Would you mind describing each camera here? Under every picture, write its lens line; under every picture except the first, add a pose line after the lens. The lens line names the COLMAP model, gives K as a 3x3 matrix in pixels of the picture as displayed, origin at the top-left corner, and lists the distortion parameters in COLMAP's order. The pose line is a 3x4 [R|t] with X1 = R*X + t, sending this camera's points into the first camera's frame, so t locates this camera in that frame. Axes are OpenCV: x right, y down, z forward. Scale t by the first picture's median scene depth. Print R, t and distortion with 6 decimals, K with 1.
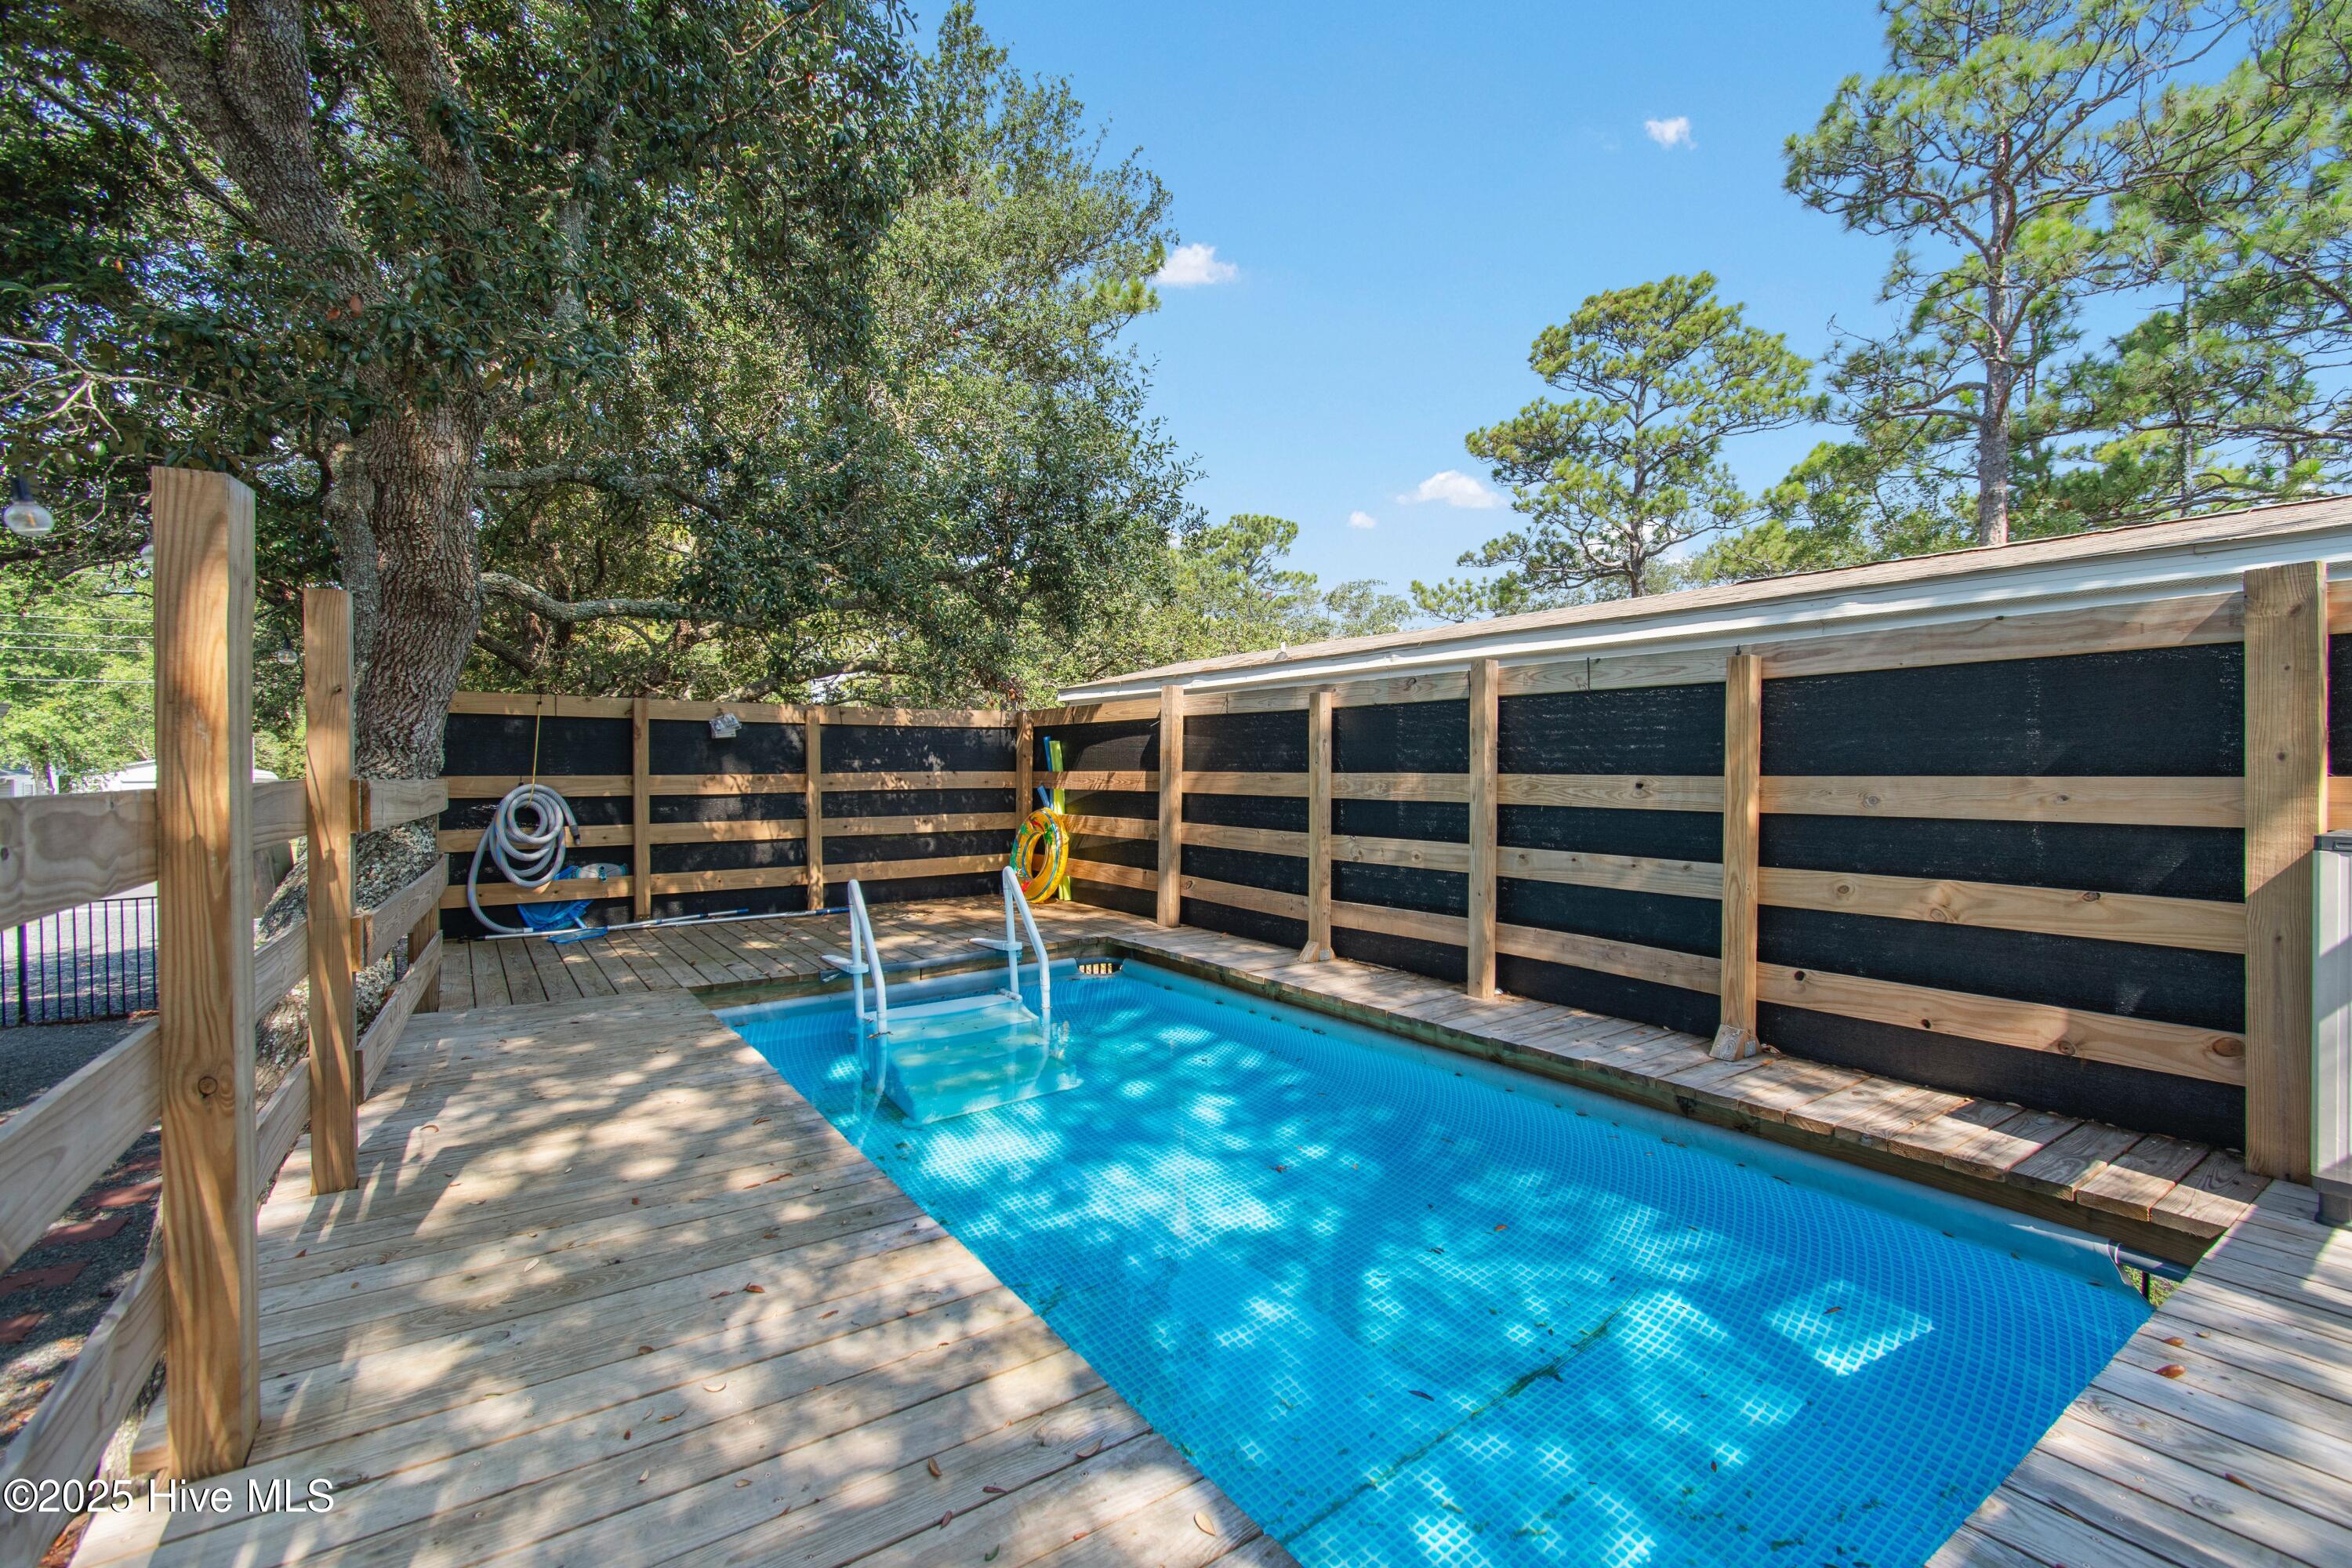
lens RADIAL K [[1043.2, 0, 1180.7], [0, 1043.2, 747.7], [0, 0, 1]] dist [-0.000538, -0.001343]
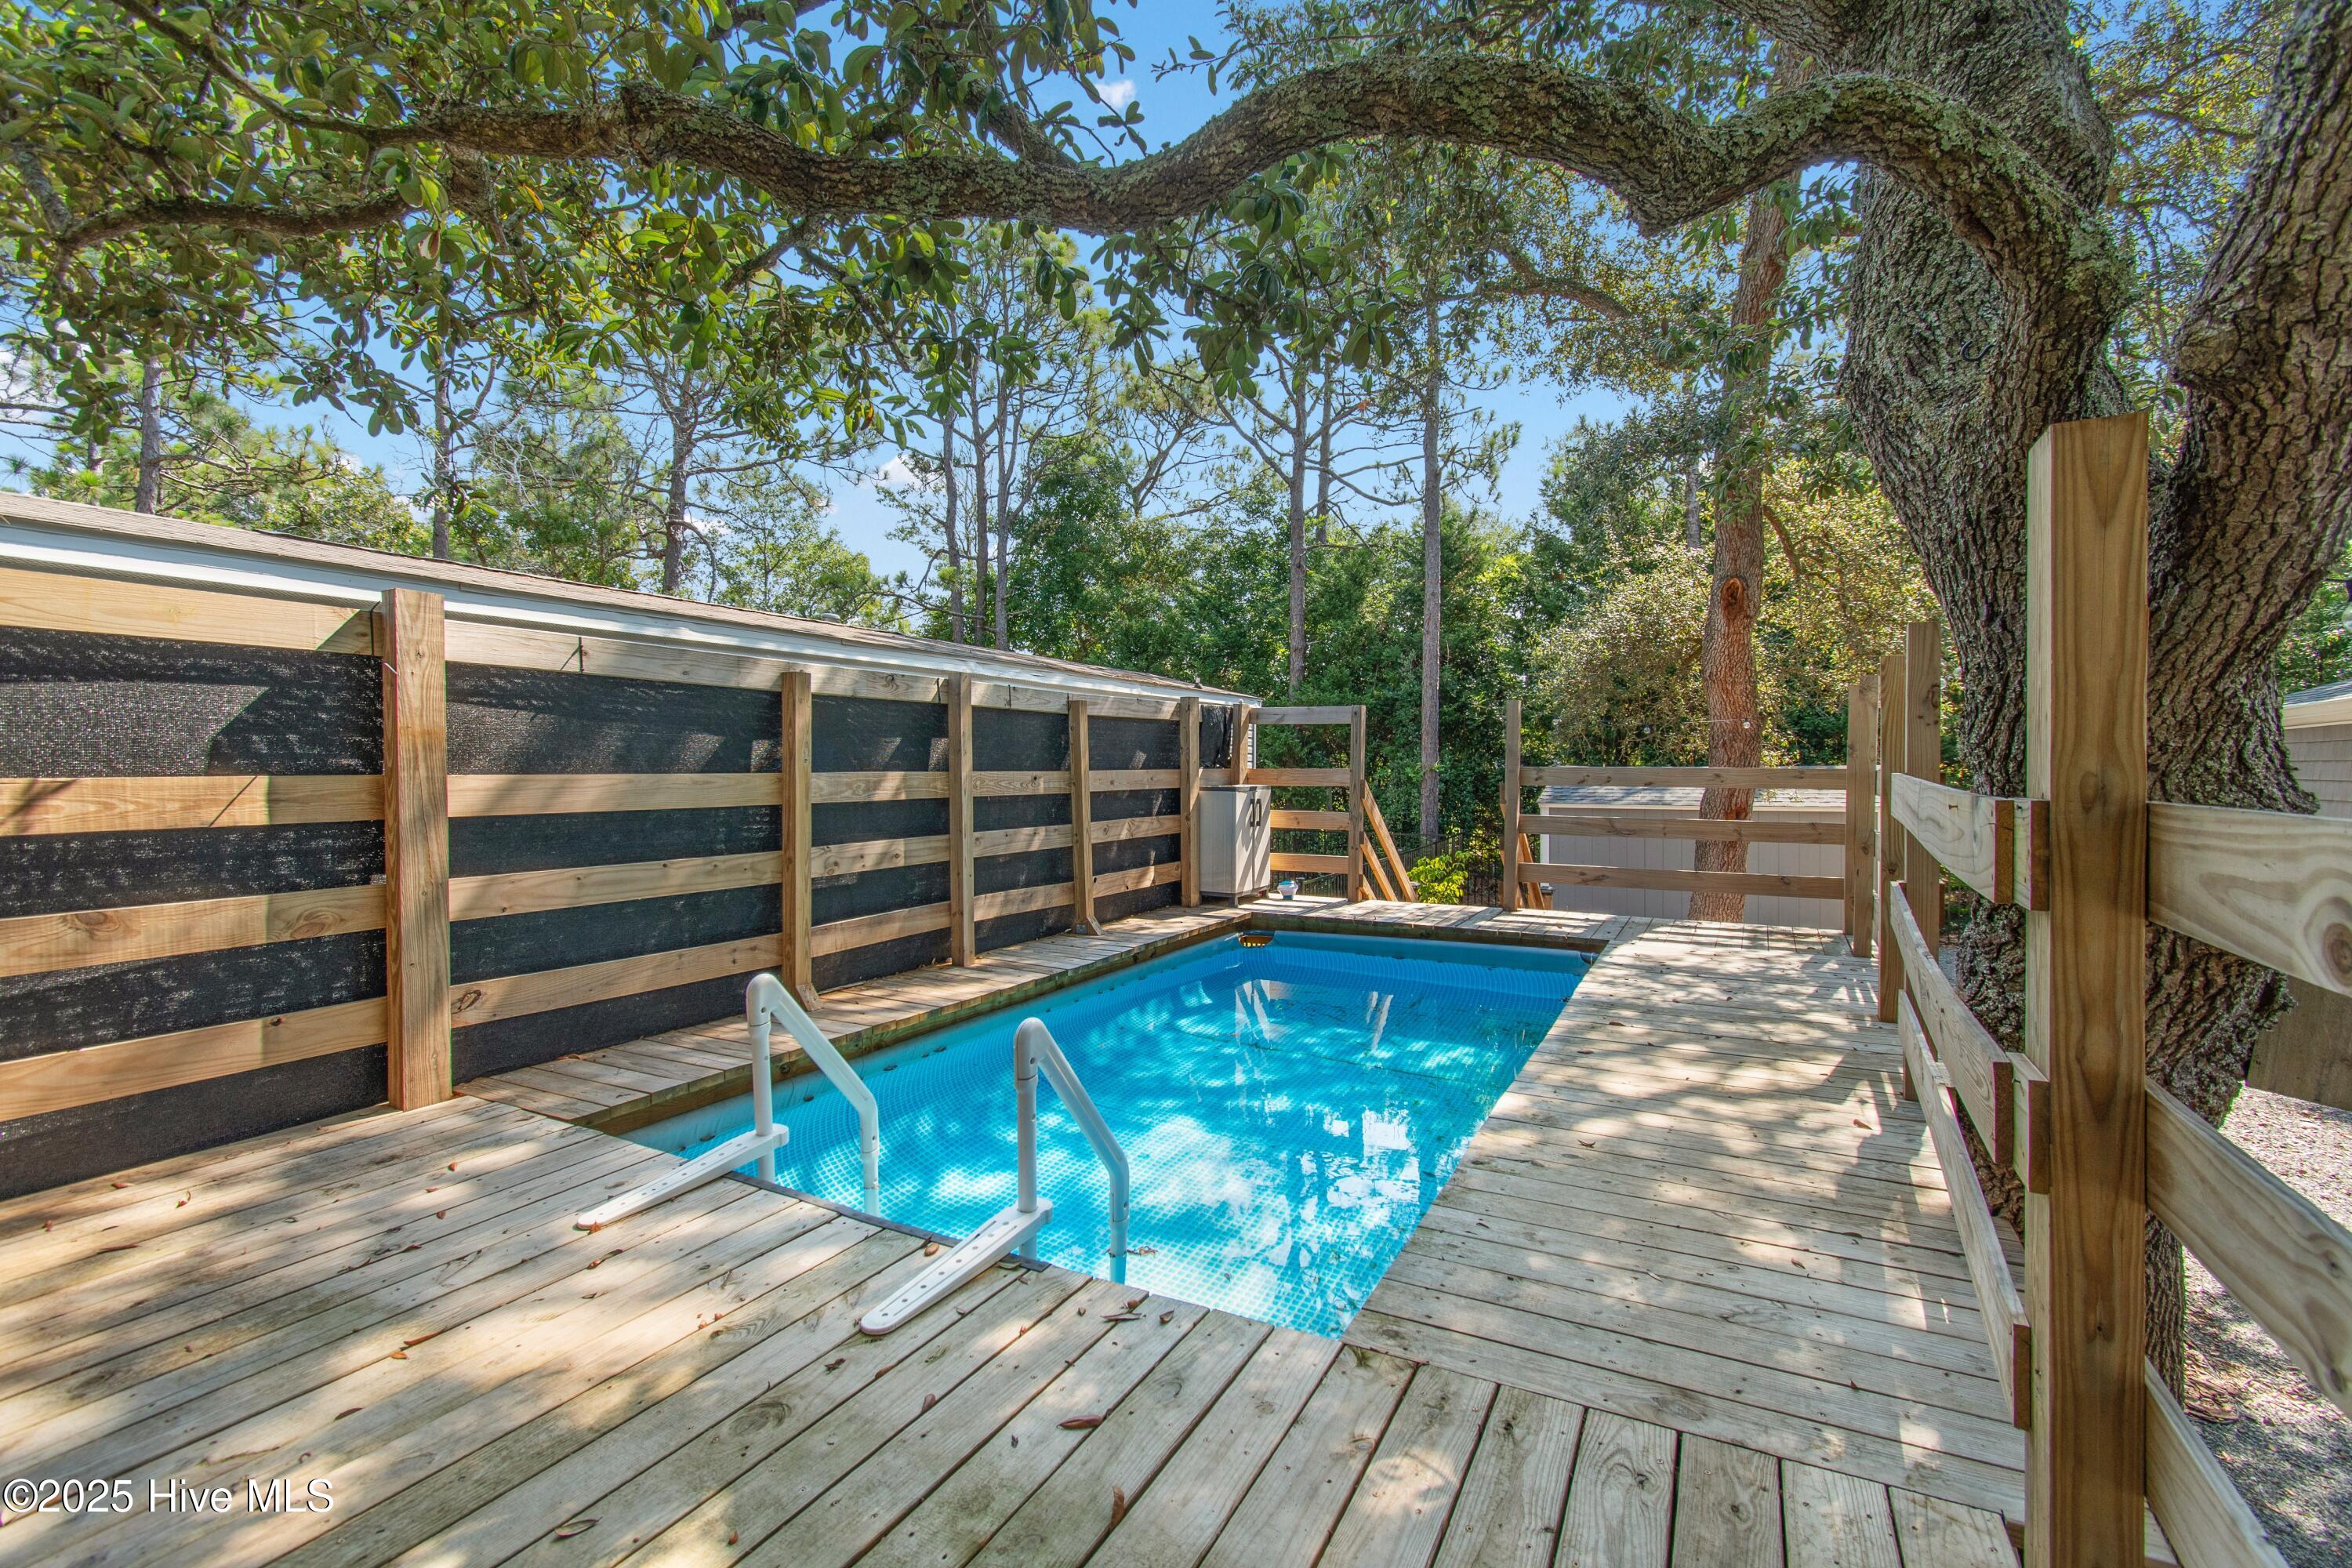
lens RADIAL K [[1043.2, 0, 1180.7], [0, 1043.2, 747.7], [0, 0, 1]] dist [-0.000538, -0.001343]
pose [[-0.461221, 0.015295, 0.887153, -1.213994], [-0.014013, 0.999601, -0.024519, 0.035851], [-0.887175, -0.023740, -0.460823, 1.896915]]
